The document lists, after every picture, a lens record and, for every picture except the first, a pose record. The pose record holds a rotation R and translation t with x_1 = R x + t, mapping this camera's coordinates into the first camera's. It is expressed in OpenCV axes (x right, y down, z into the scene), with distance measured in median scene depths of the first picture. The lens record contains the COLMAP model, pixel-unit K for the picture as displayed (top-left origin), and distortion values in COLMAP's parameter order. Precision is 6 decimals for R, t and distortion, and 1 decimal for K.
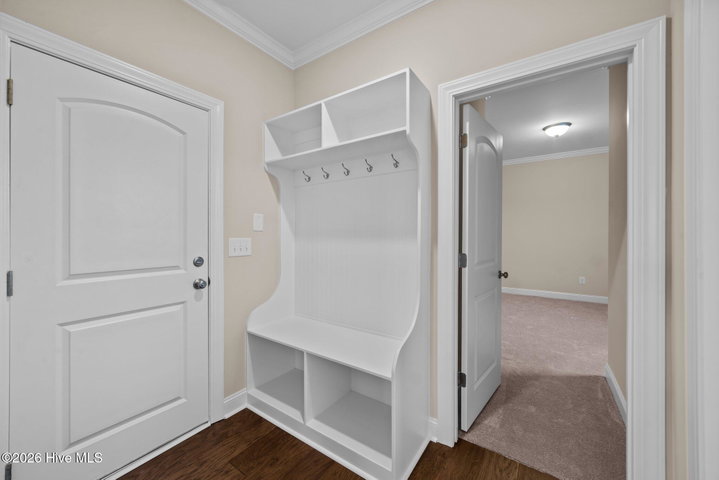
lens RADIAL K [[277.3, 0, 357.3], [0, 277.3, 235.2], [0, 0, 1]] dist [-0.001014, -0.000058]
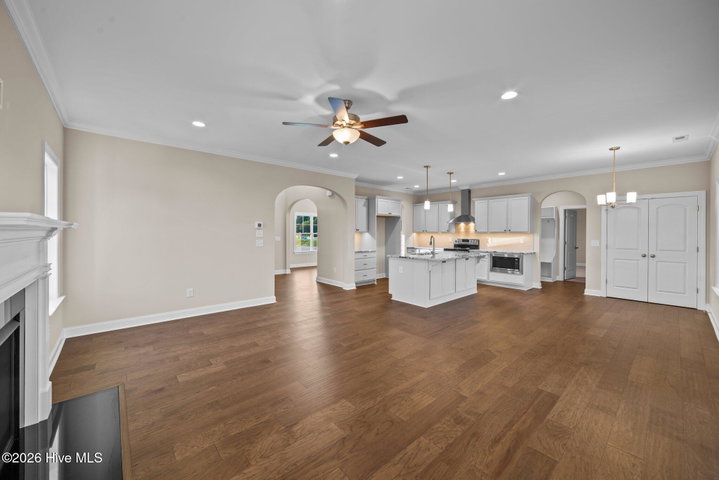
lens RADIAL K [[277.3, 0, 357.3], [0, 277.3, 235.2], [0, 0, 1]] dist [-0.001014, -0.000058]
pose [[0.971946, 0.004288, -0.235164, -1.986892], [-0.003472, 0.999986, 0.003883, -0.047432], [0.235178, -0.002958, 0.971948, -4.492352]]
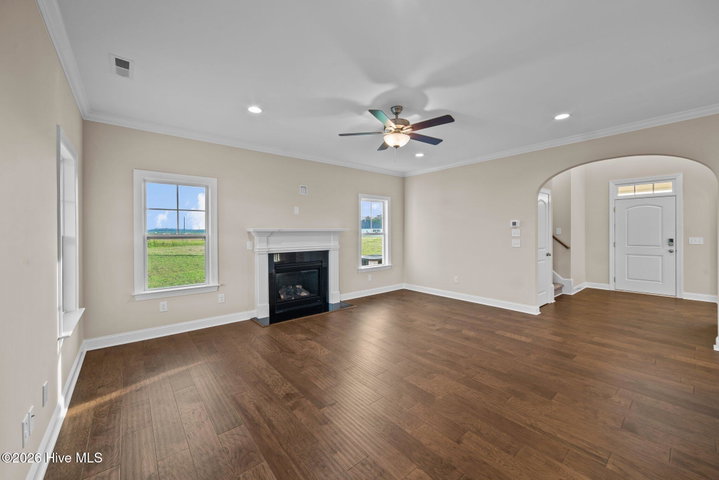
lens RADIAL K [[277.3, 0, 357.3], [0, 277.3, 235.2], [0, 0, 1]] dist [-0.001014, -0.000058]
pose [[-0.266106, 0.007495, -0.963915, -0.619340], [0.000311, 0.999970, 0.007689, -0.049763], [0.963944, 0.001746, -0.266100, -2.557084]]
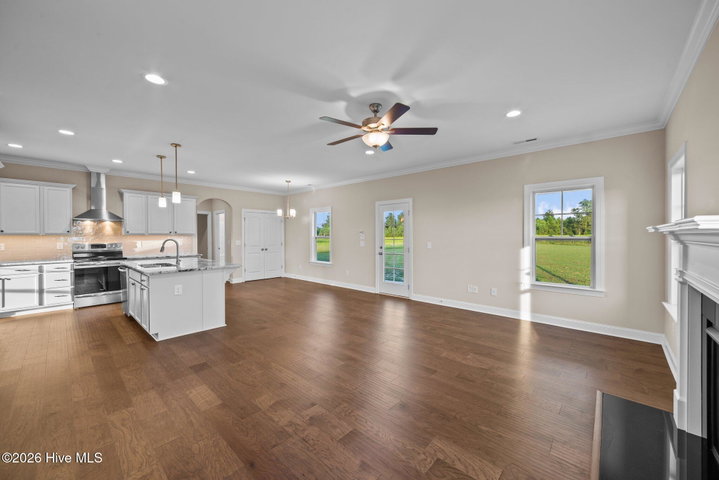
lens RADIAL K [[276.8, 0, 359.7], [0, 276.8, 236.4], [0, 0, 1]] dist [-0.002884, -0.000365]
pose [[0.132214, -0.005692, 0.991205, -4.241148], [0.005920, 0.999970, 0.004953, -0.057614], [-0.991204, 0.005213, 0.132244, -2.930215]]
